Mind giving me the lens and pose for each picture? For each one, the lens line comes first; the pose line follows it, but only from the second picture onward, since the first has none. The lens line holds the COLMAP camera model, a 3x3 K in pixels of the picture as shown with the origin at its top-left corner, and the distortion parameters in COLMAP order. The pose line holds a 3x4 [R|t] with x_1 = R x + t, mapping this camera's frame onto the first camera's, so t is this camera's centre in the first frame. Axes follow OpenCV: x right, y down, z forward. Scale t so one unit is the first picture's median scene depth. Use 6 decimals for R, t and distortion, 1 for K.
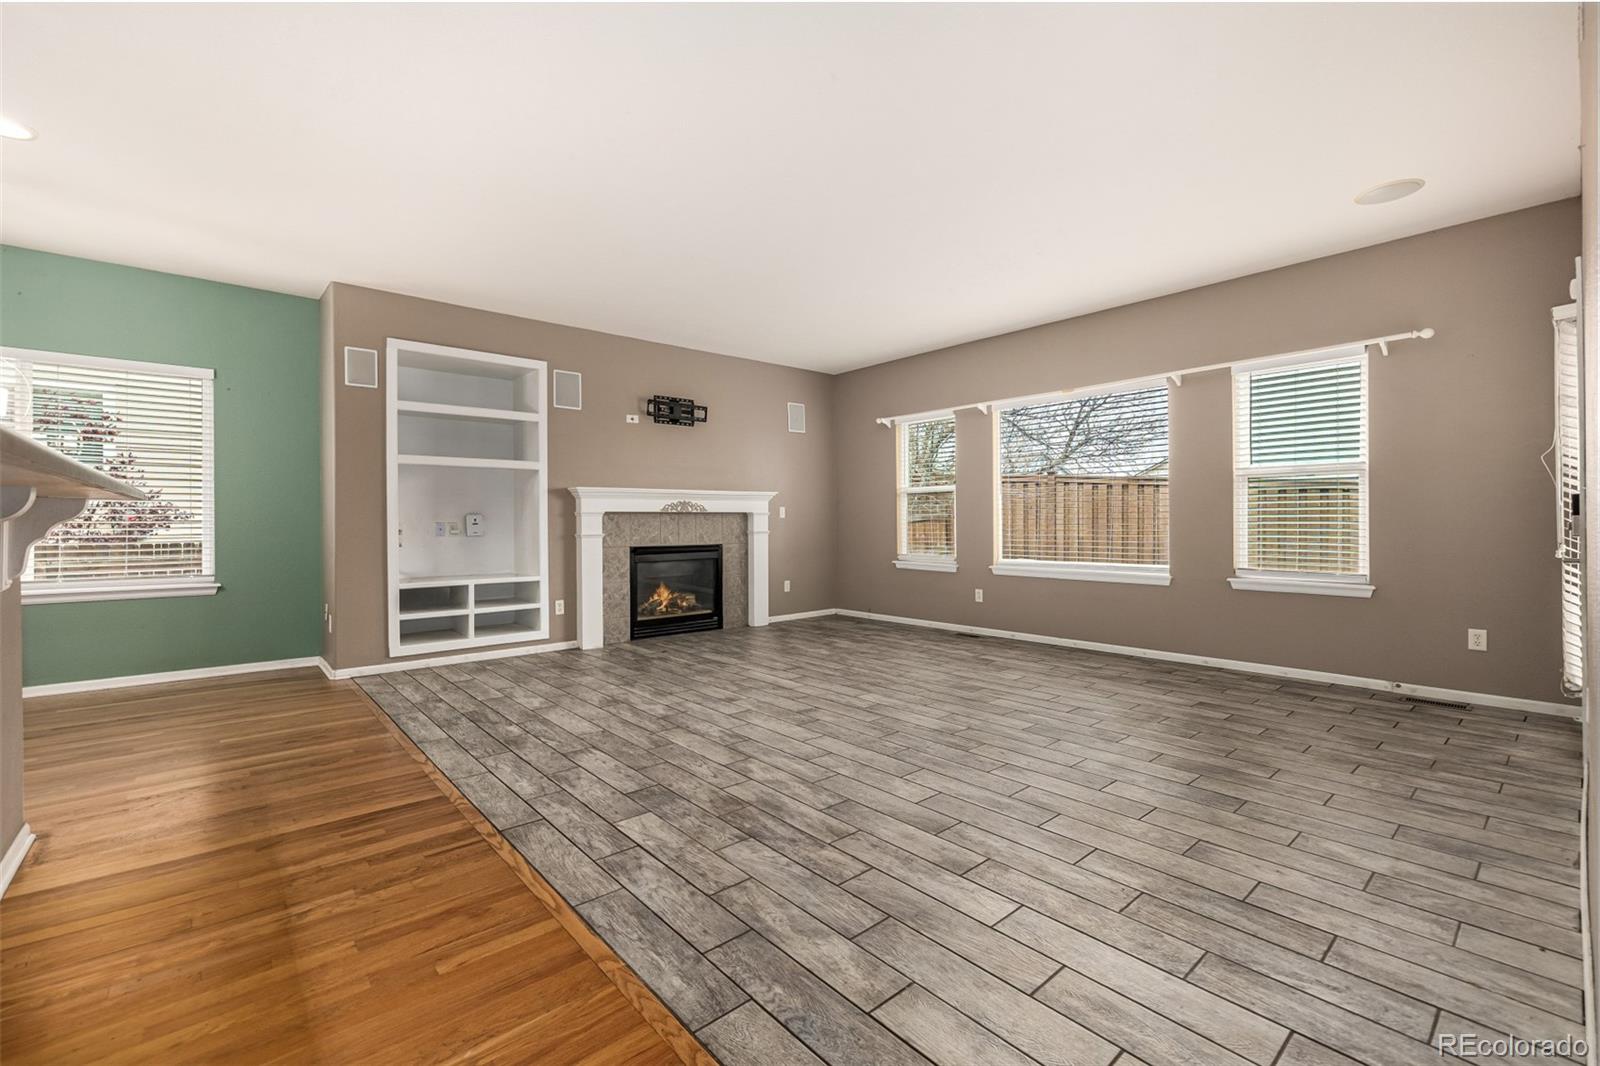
lens RADIAL K [[674.9, 0, 781.8], [0, 674.9, 526.9], [0, 0, 1]] dist [-0.001609, 0.001303]
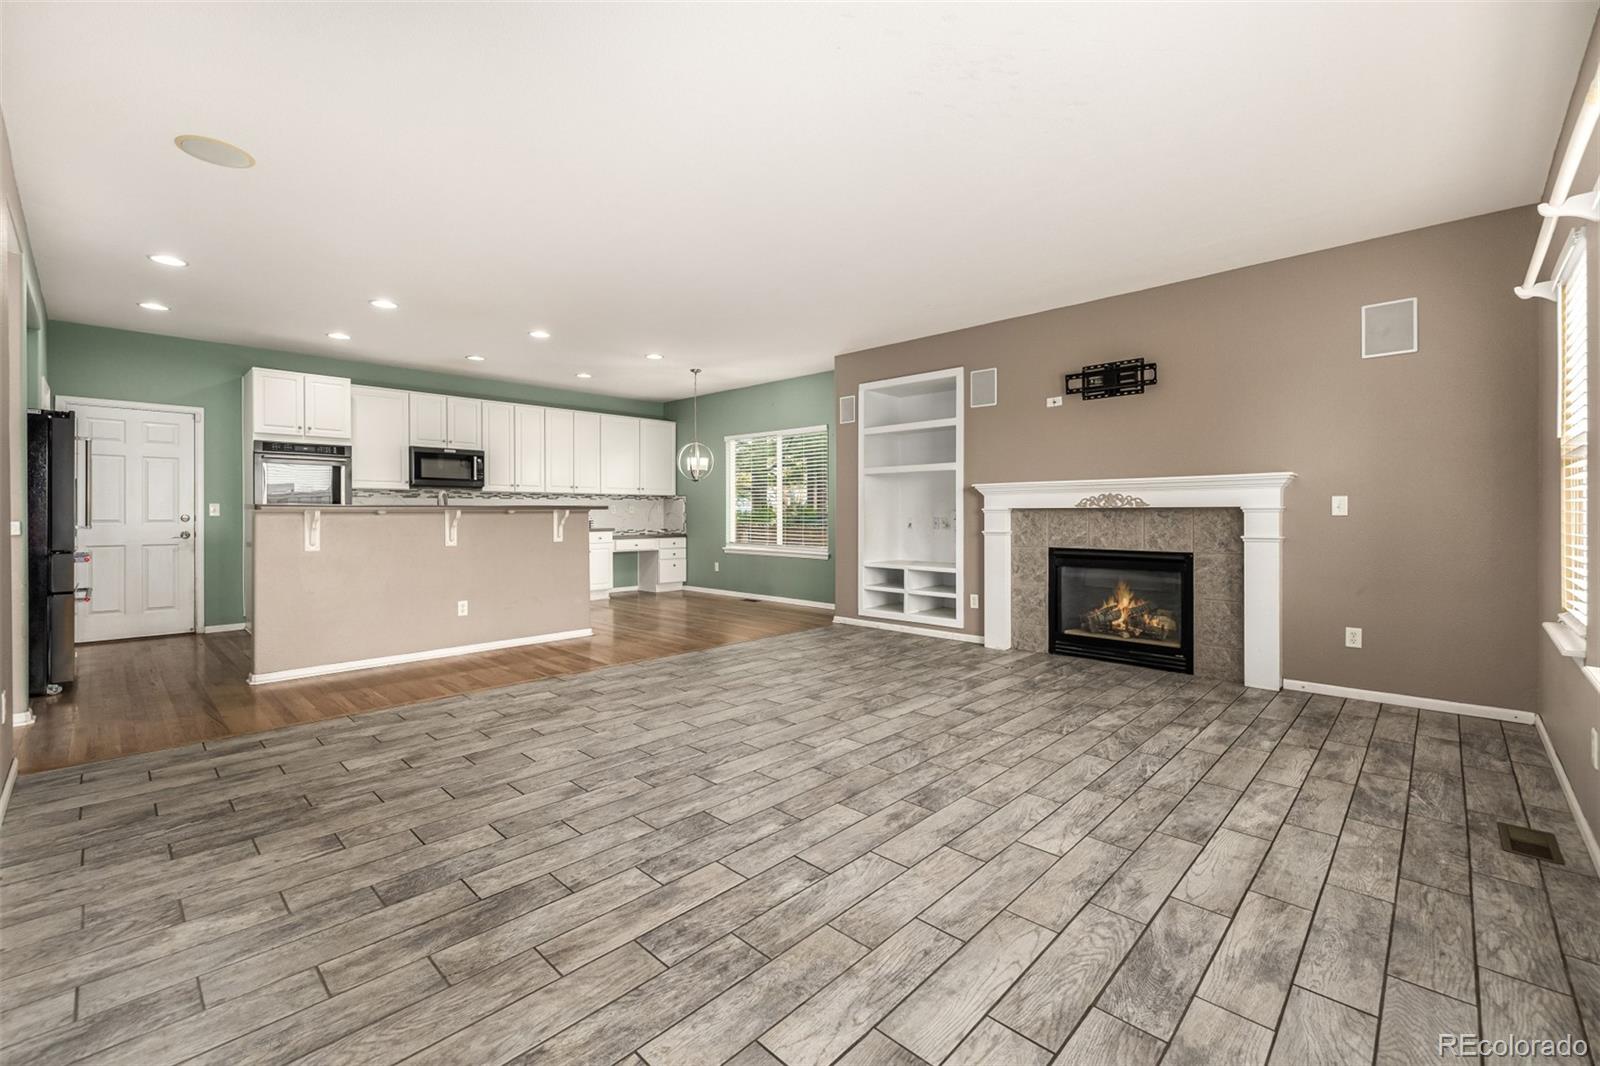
lens RADIAL K [[674.9, 0, 790.2], [0, 674.9, 517.1], [0, 0, 1]] dist [-0.001609, 0.001303]
pose [[0.092966, 0.012581, -0.995590, 0.968505], [-0.006596, 0.999906, 0.012020, -0.028709], [0.995647, 0.005450, 0.093041, 0.901141]]
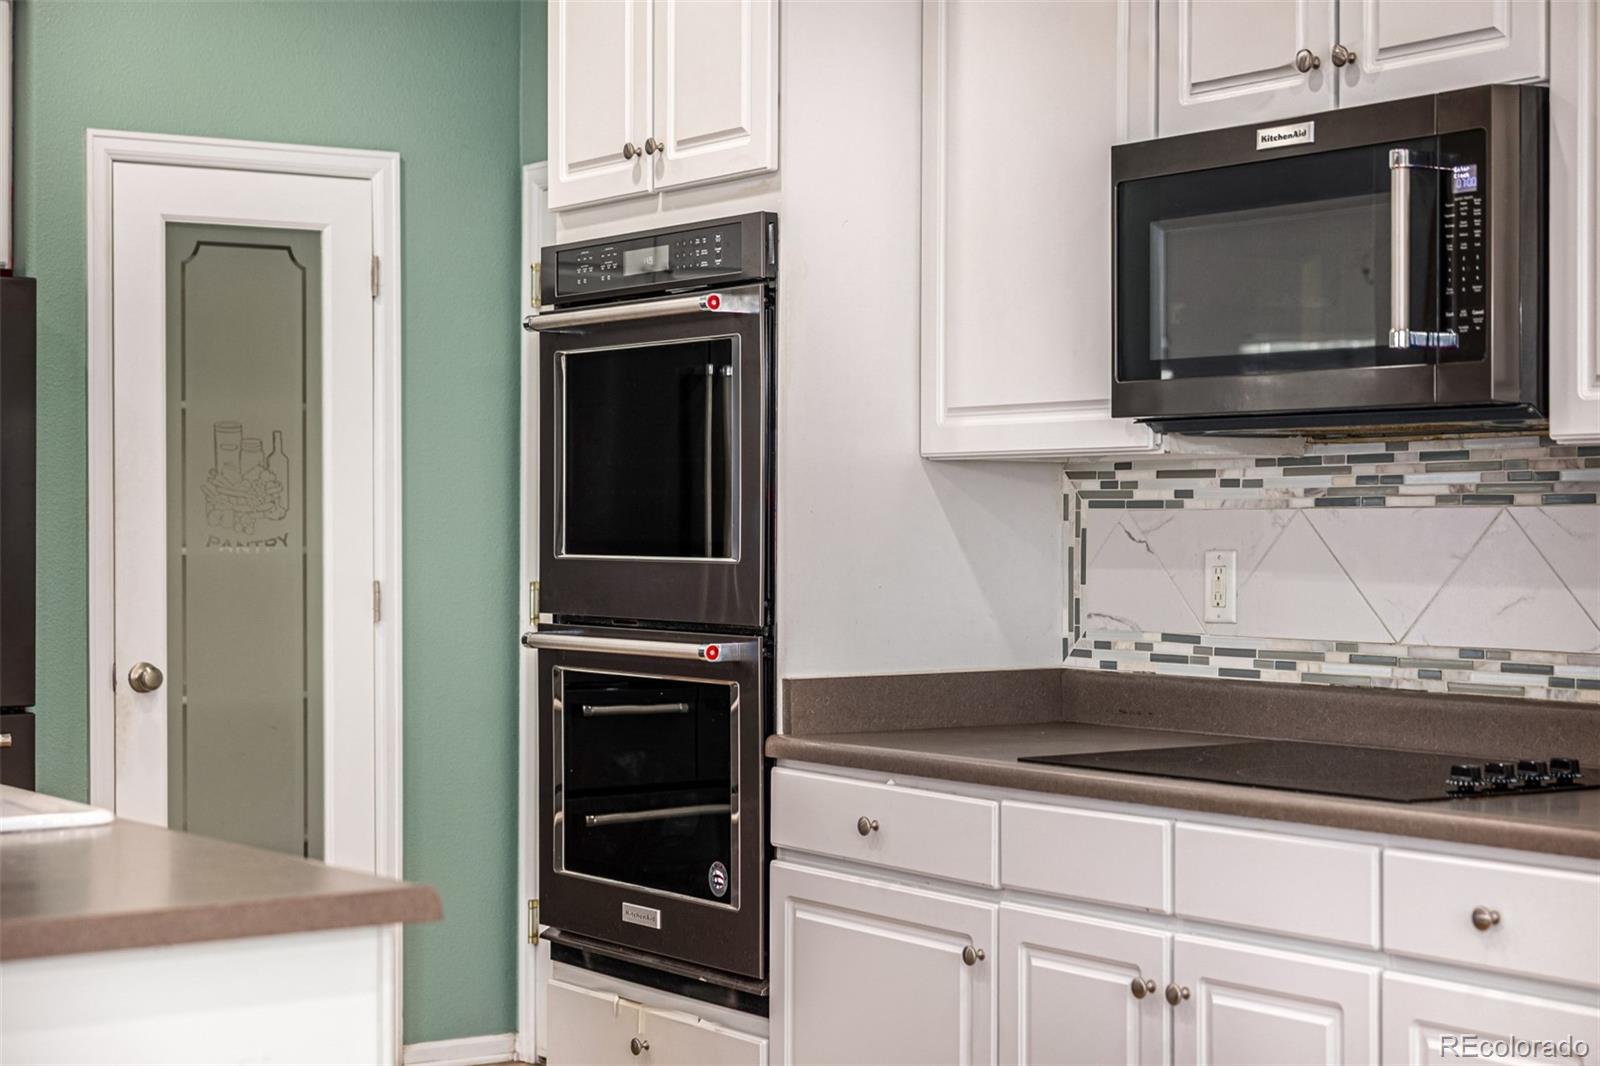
lens RADIAL K [[2791.6, 0, 812.5], [0, 2791.6, 532.8], [0, 0, 1]] dist [0.037419, 0.000000]
pose [[-0.994049, 0.005117, 0.108810, -0.973787], [0.006148, 0.999939, 0.009141, -0.055166], [-0.108757, 0.009755, -0.994020, 1.132506]]
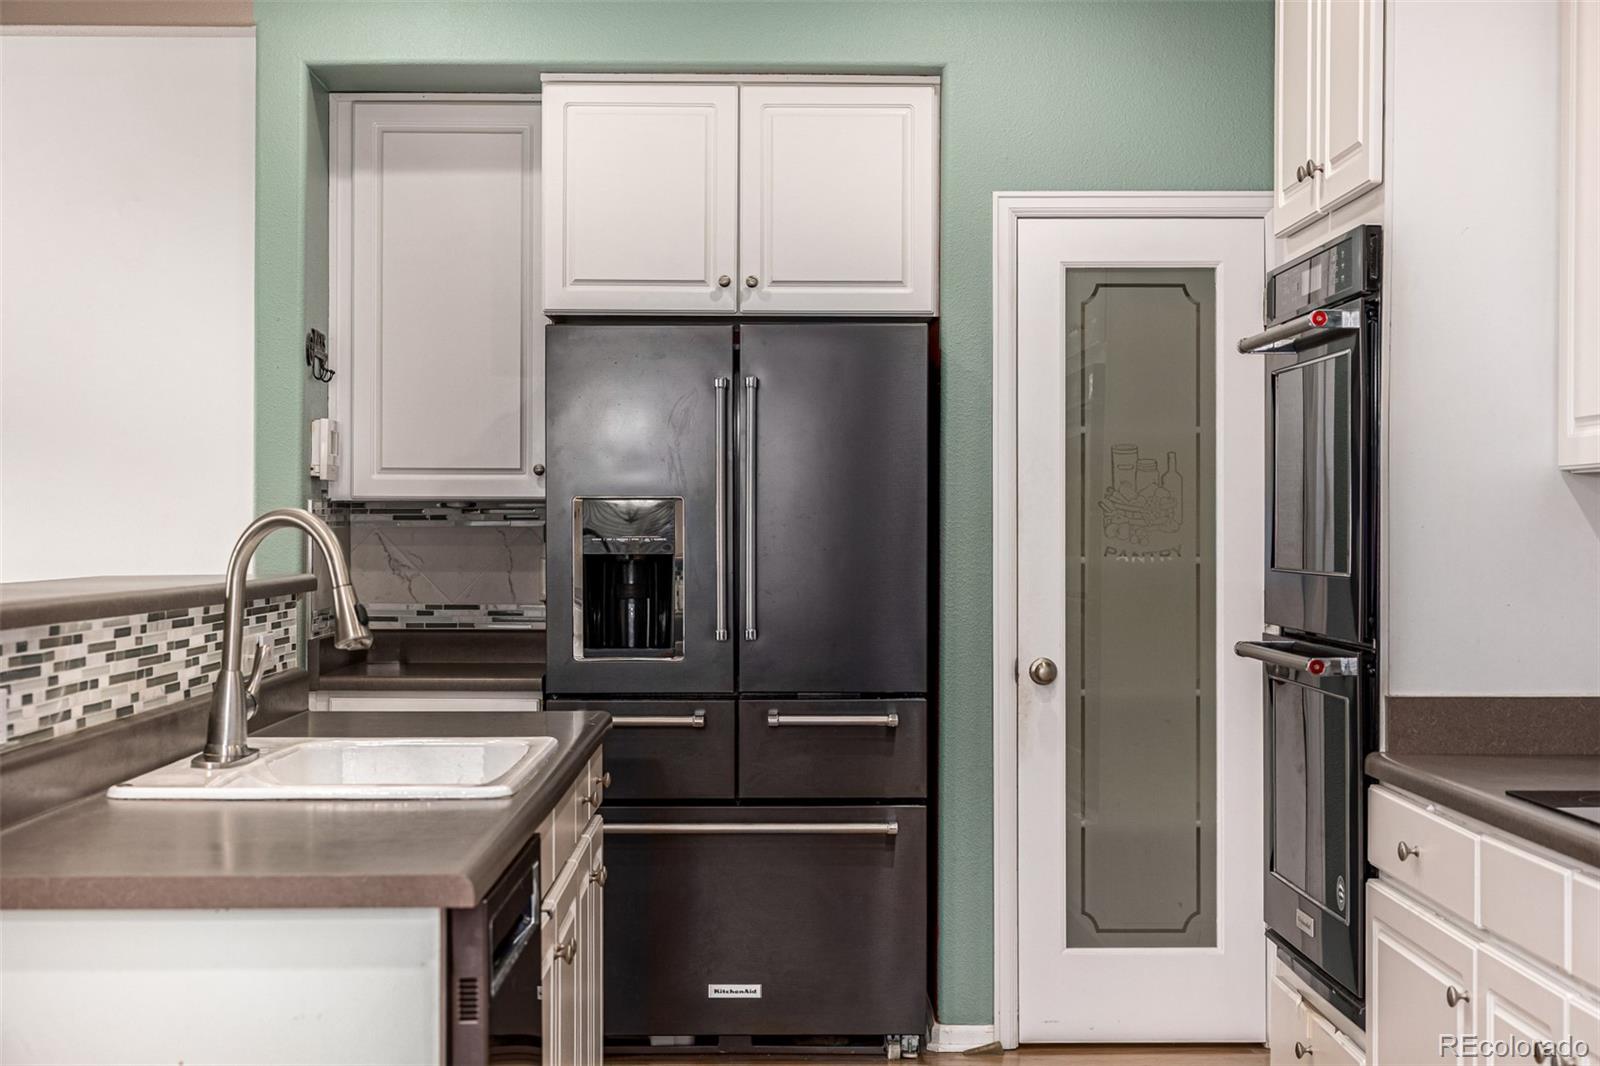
lens RADIAL K [[2408.1, 0, 800.5], [0, 2408.1, 531.2], [0, 0, 1]] dist [0.044356, 0.000000]
pose [[-0.770580, 0.002656, 0.637337, -1.289364], [0.005248, 0.999984, 0.002178, -0.055108], [-0.637321, 0.005023, -0.770582, 0.893052]]
